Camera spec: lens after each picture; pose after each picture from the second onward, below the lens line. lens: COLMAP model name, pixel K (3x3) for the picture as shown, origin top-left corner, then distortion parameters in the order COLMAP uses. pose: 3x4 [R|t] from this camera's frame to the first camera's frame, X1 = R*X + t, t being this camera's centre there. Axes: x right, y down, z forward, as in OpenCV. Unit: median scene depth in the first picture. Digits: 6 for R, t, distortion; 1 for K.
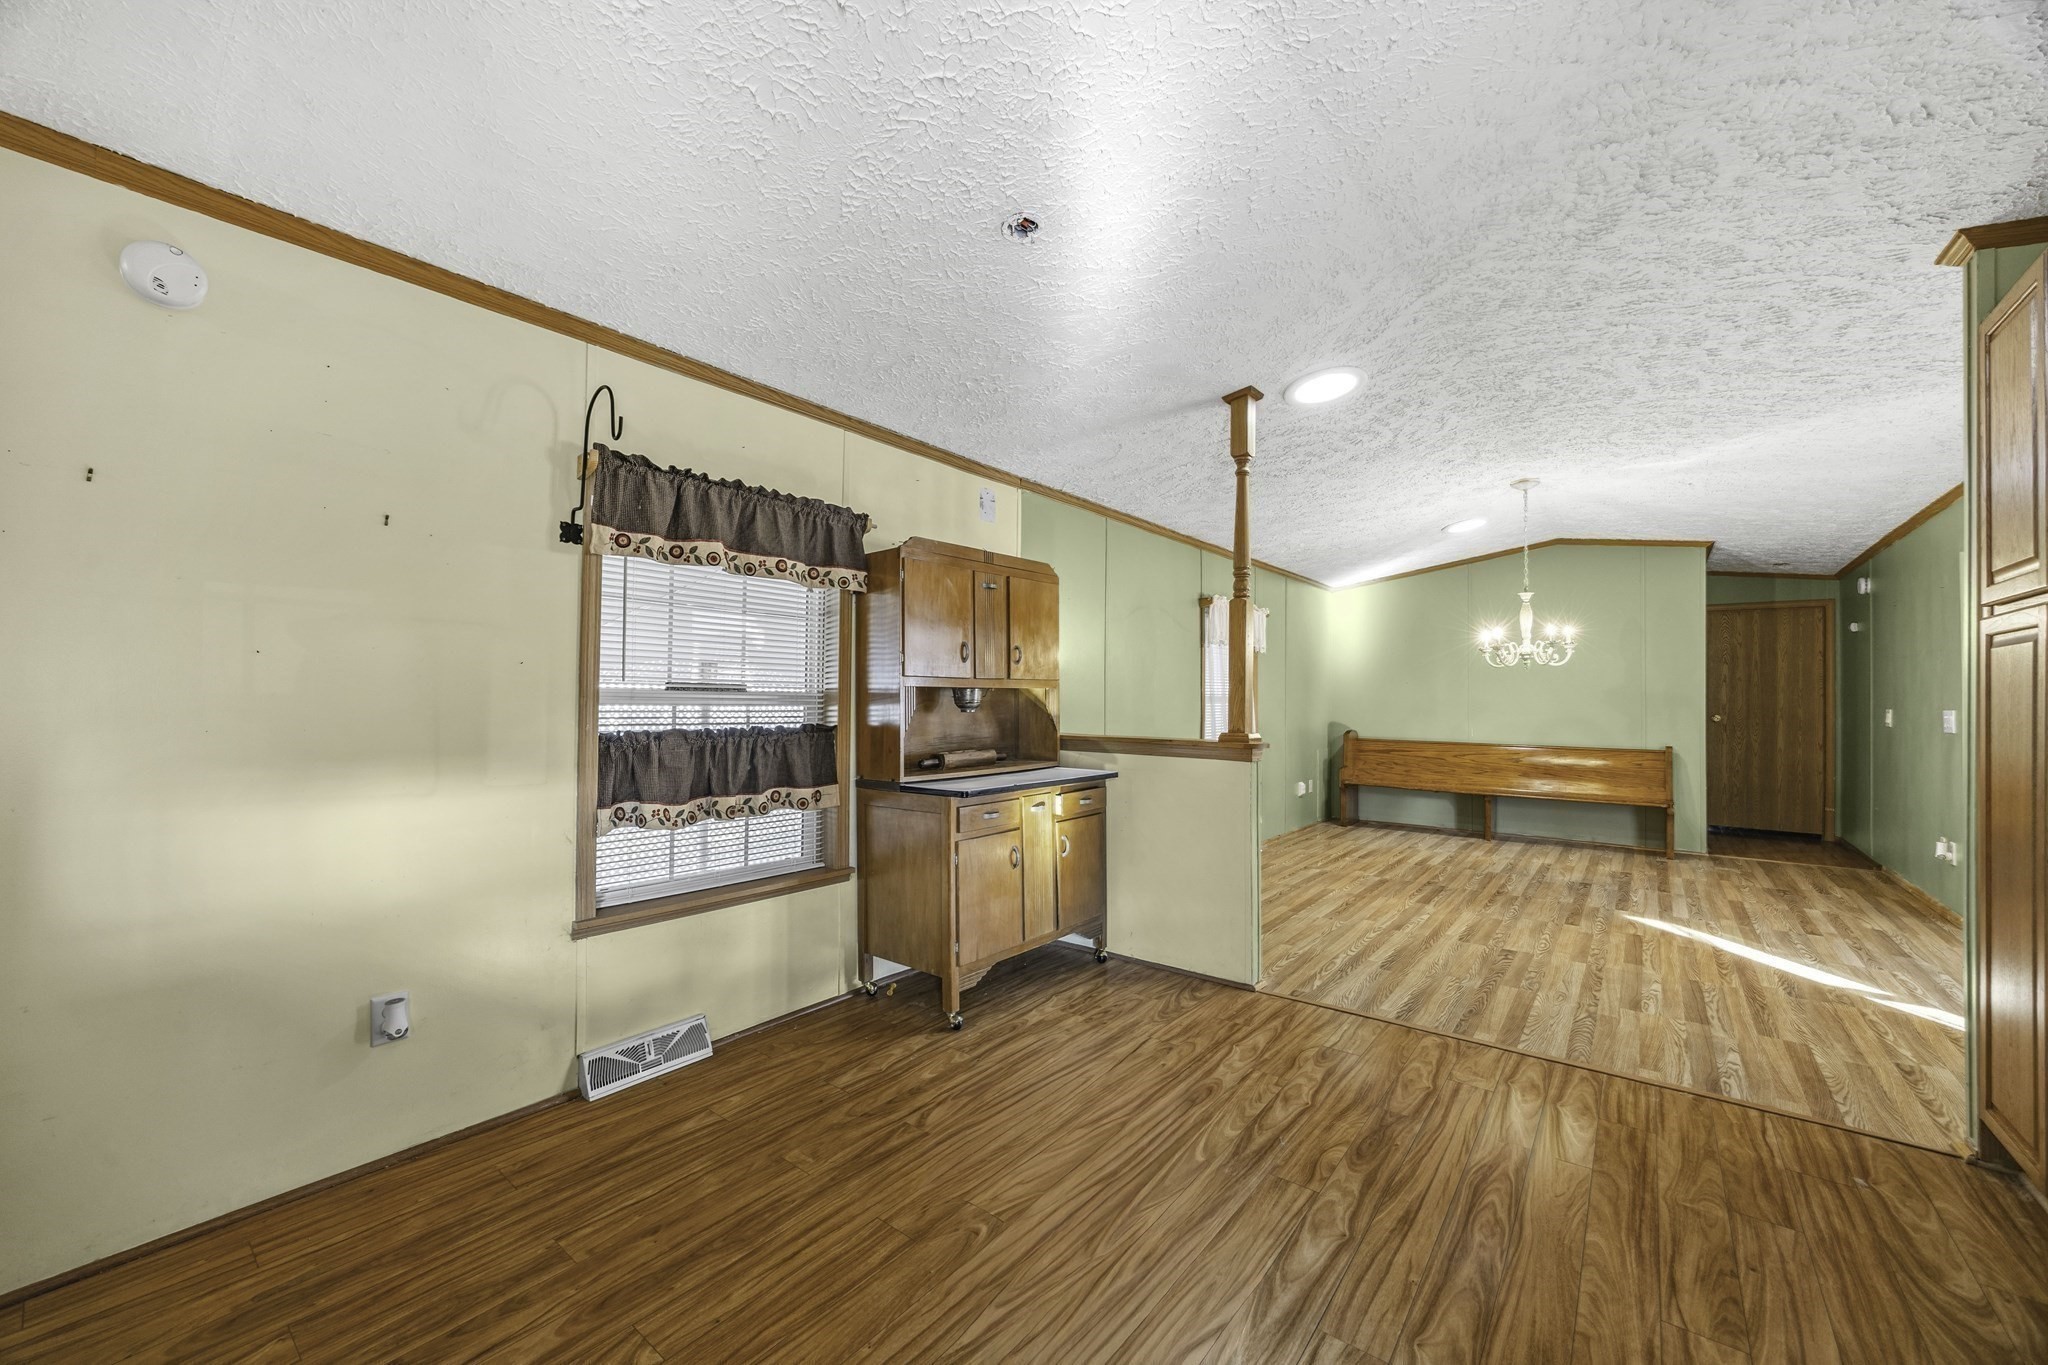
lens RADIAL K [[774.5, 0, 1039.1], [0, 774.5, 685.8], [0, 0, 1]] dist [-0.006526, 0.000485]
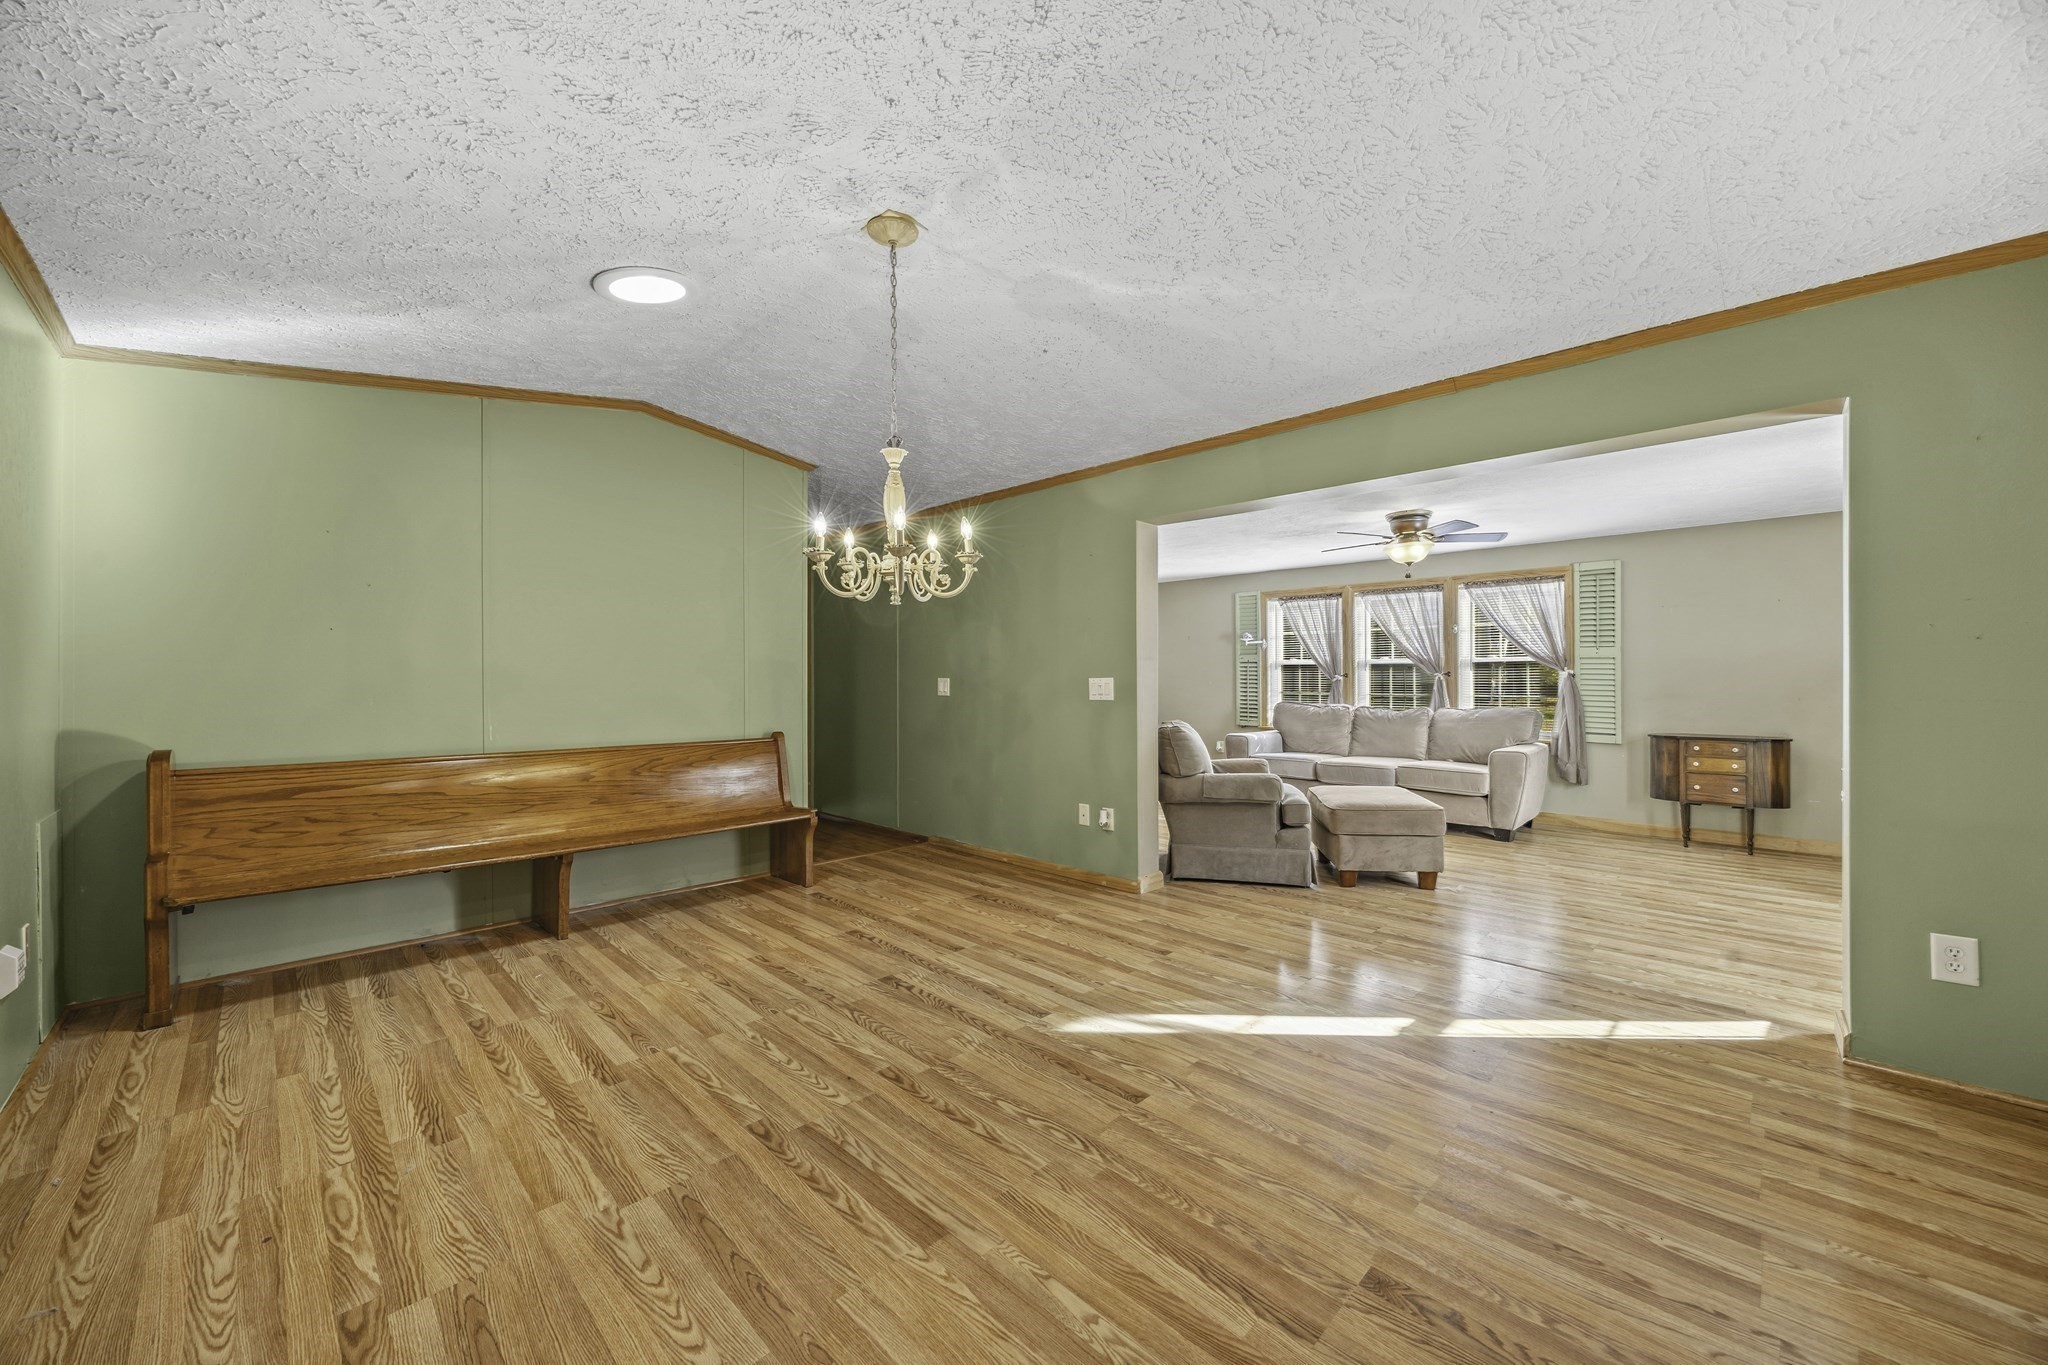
lens RADIAL K [[774.5, 0, 1030.7], [0, 774.5, 675.5], [0, 0, 1]] dist [-0.006526, 0.000485]
pose [[0.121901, -0.005977, 0.992524, 0.236829], [-0.016157, 0.999837, 0.008005, 0.032229], [-0.992411, -0.017012, 0.121784, 1.439404]]
